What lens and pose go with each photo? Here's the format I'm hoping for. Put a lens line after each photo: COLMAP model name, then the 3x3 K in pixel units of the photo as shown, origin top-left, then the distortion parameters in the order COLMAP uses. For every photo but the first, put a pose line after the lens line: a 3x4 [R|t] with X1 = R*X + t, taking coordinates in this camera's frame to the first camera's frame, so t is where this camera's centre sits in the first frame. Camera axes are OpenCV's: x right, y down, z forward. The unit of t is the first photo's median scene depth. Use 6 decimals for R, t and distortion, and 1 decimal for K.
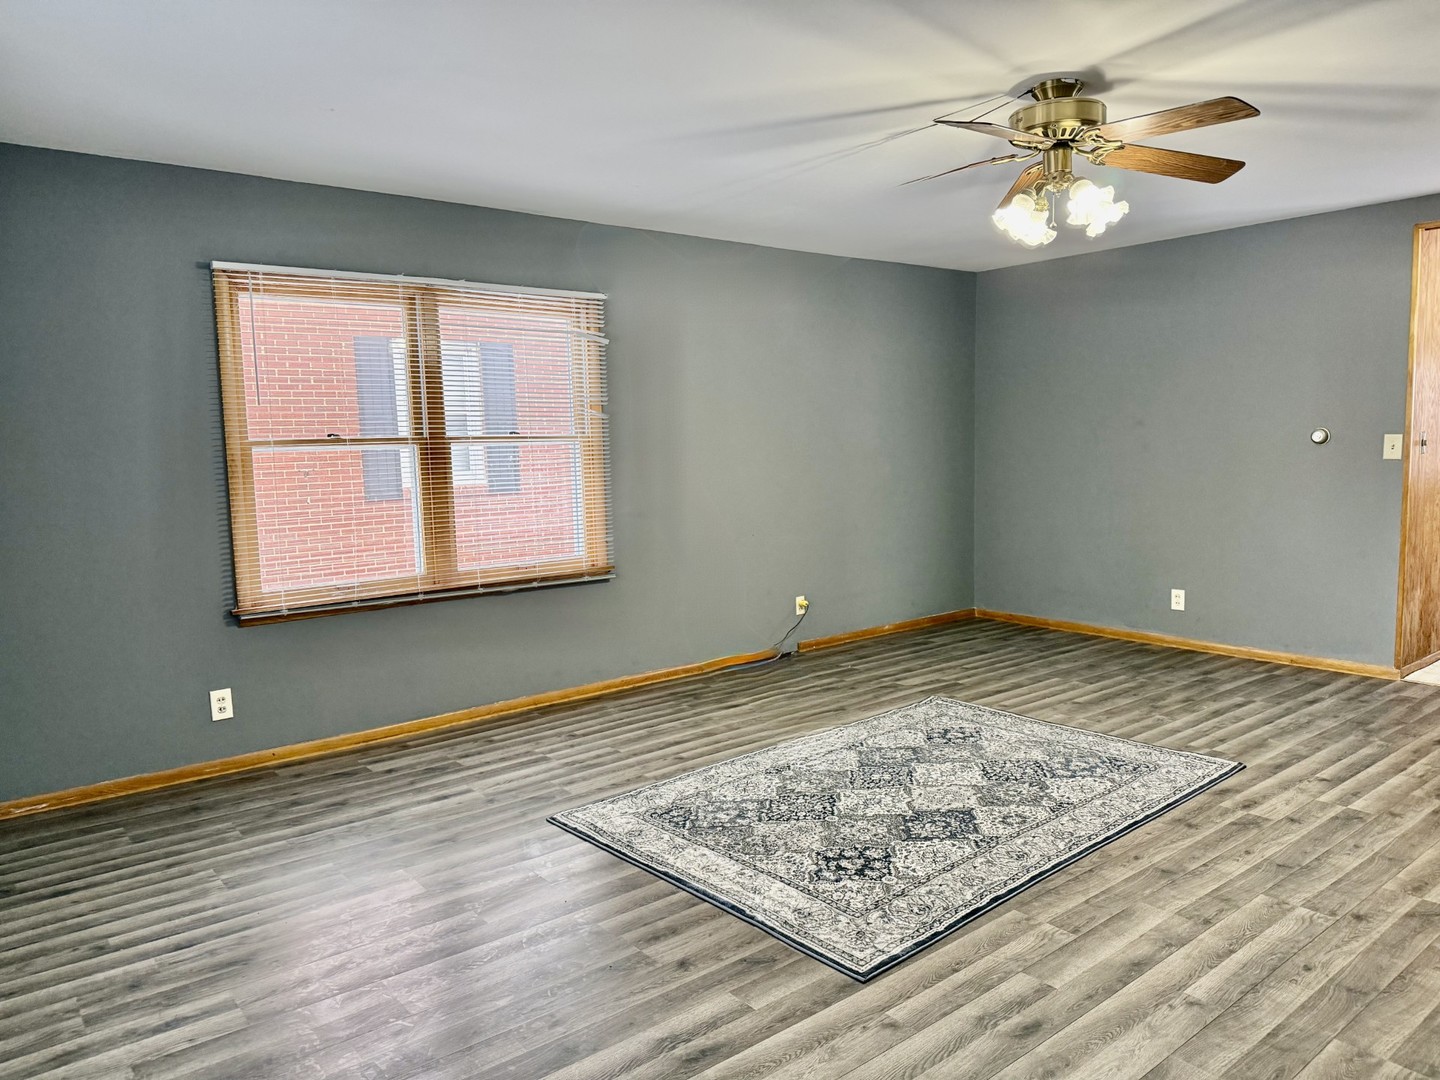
lens RADIAL K [[1012.3, 0, 716.3], [0, 1012.3, 543.0], [0, 0, 1]] dist [0.032839, -0.022090]
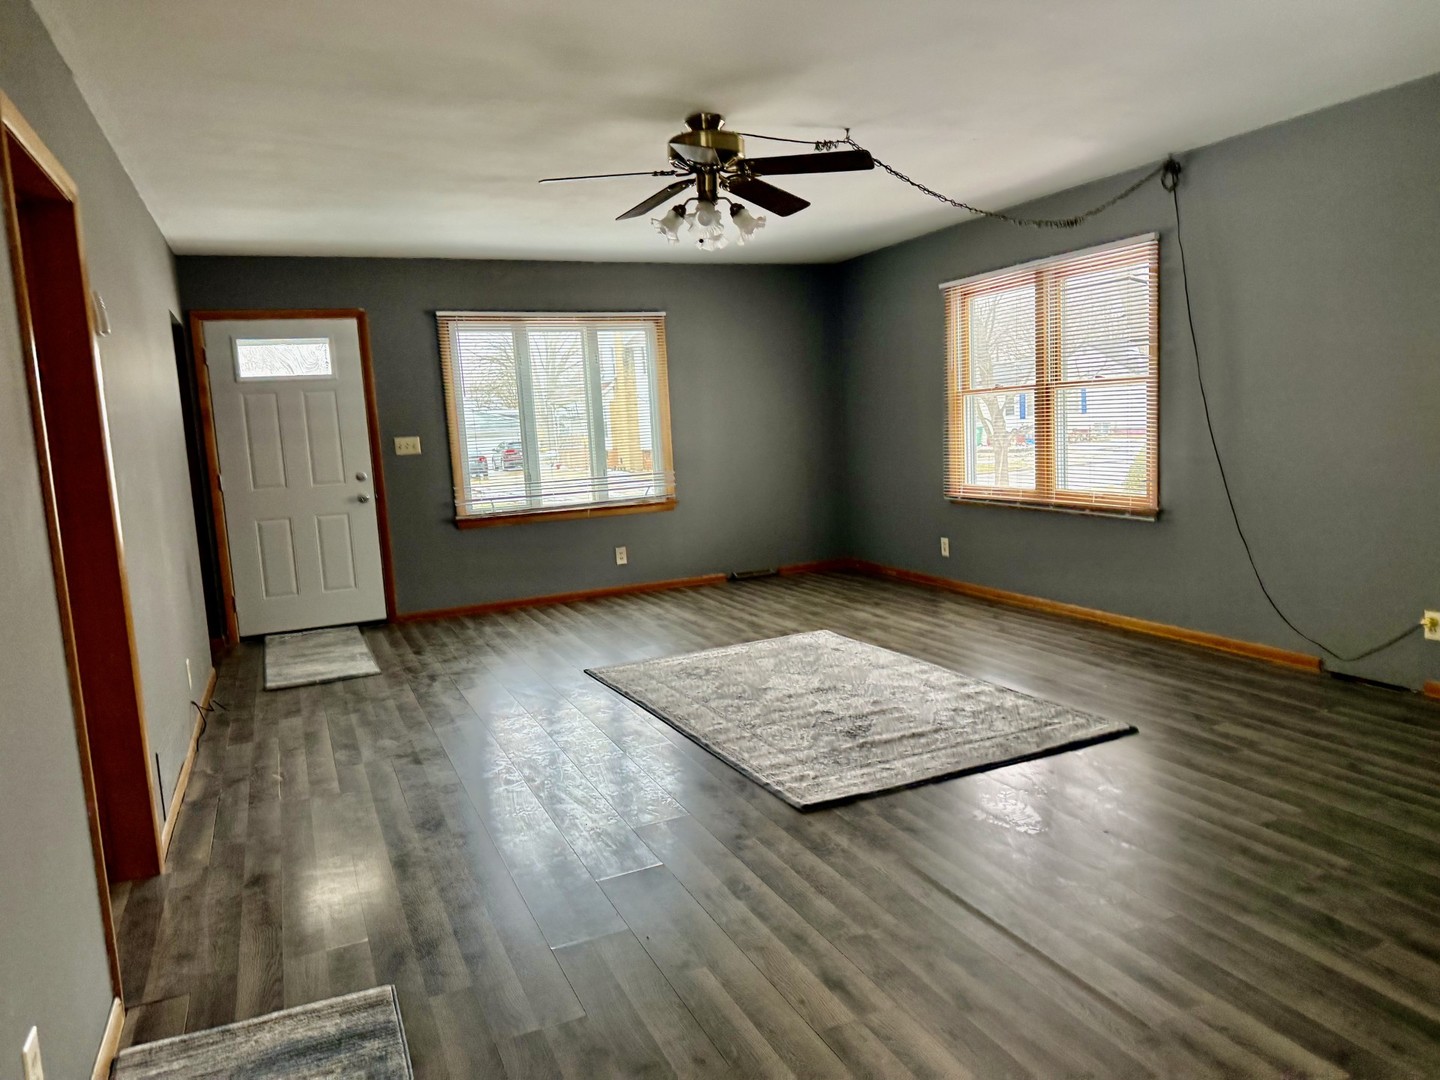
lens RADIAL K [[1012.3, 0, 725.9], [0, 1012.3, 552.2], [0, 0, 1]] dist [0.032839, -0.022090]
pose [[-0.277070, 0.164090, -0.946735, 1.249392], [-0.038116, 0.982657, 0.181472, -0.130690], [0.960093, 0.086366, -0.266010, 1.116946]]
